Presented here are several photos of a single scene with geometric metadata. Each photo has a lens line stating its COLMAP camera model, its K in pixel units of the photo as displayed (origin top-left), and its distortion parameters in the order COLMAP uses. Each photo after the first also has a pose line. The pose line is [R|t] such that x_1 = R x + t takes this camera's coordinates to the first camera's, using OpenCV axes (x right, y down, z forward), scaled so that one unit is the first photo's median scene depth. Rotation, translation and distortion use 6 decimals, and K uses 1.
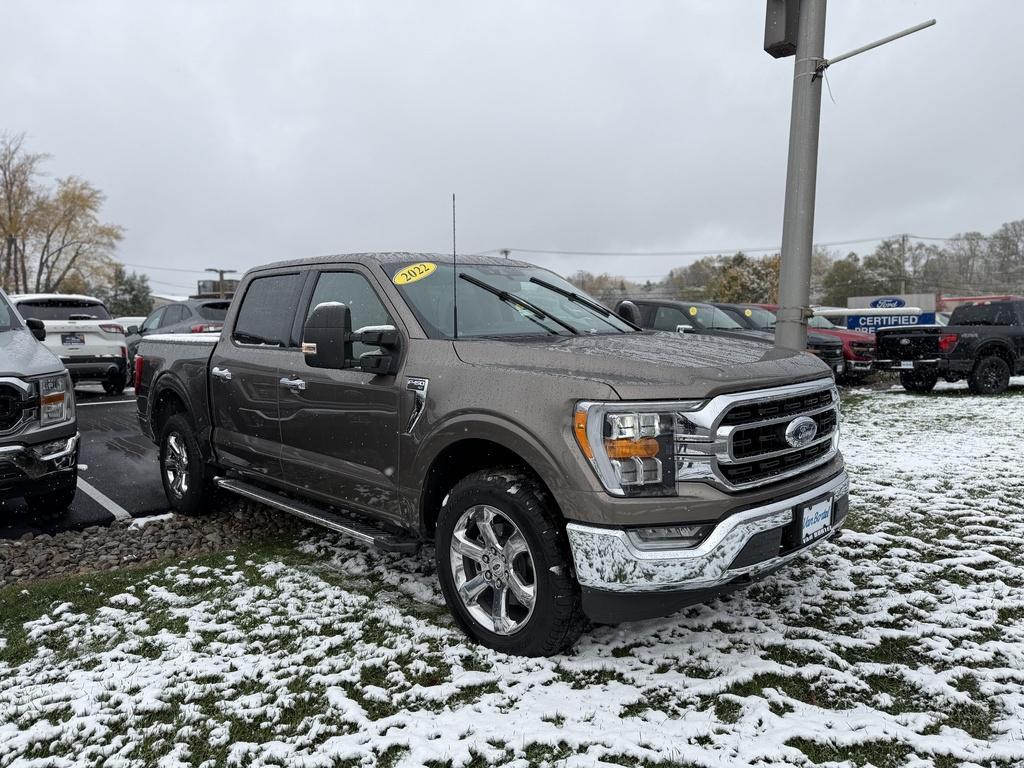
lens RADIAL K [[735.4, 0, 509.7], [0, 735.4, 378.3], [0, 0, 1]] dist [0.026269, -0.023417]
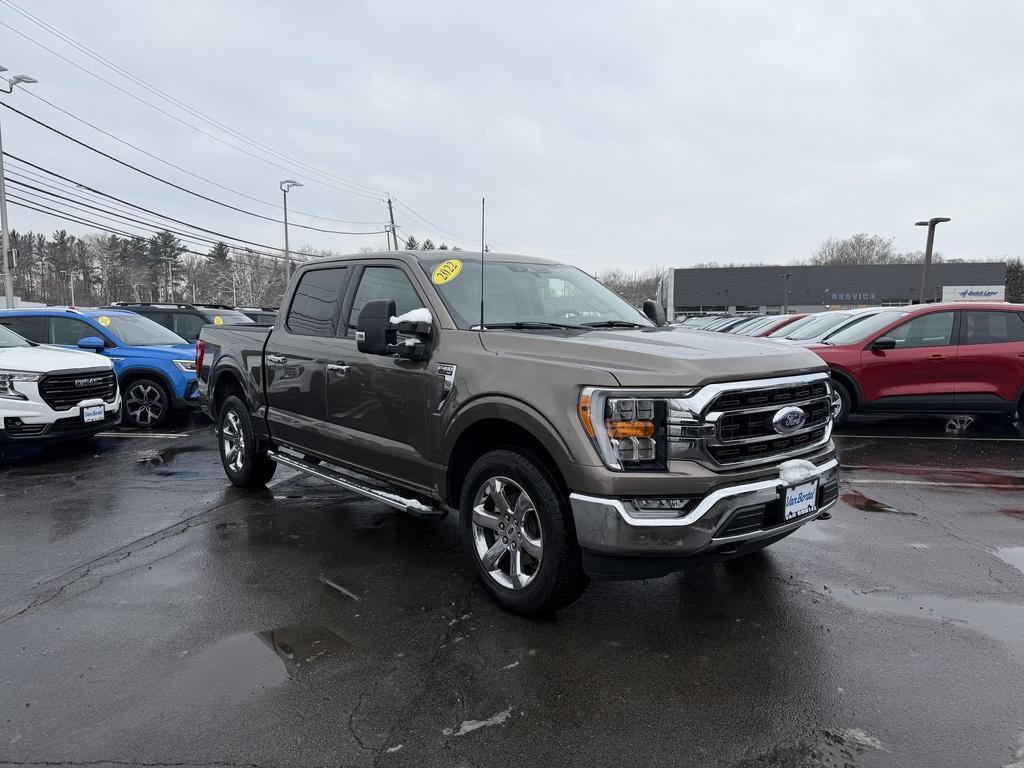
lens RADIAL K [[735.4, 0, 514.7], [0, 735.4, 392.5], [0, 0, 1]] dist [0.026269, -0.023417]
pose [[0.998083, 0.025125, -0.056558, 0.045398], [-0.023725, 0.999399, 0.025292, 0.012825], [0.057159, -0.023902, 0.998079, -0.119400]]
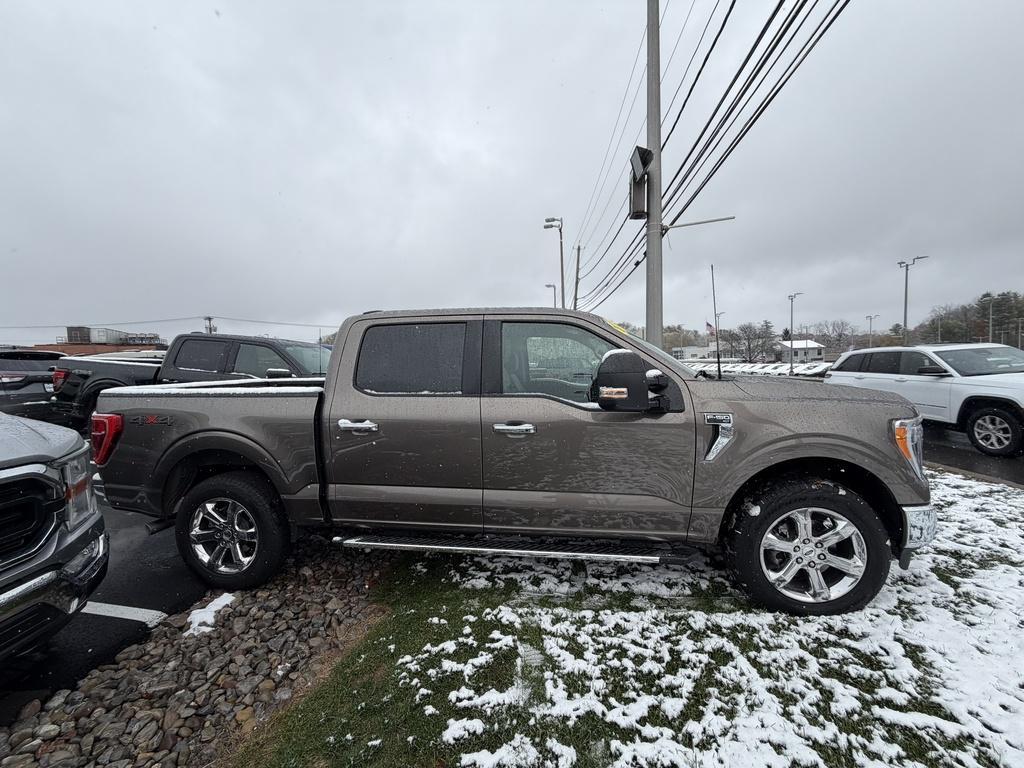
lens RADIAL K [[411.1, 0, 522.7], [0, 411.1, 387.1], [0, 0, 1]] dist [-0.001287, -0.000270]
pose [[0.778704, -0.036462, 0.626331, -0.857983], [0.054628, 0.998459, -0.009792, -0.058746], [-0.625008, 0.041840, 0.779496, 0.727083]]
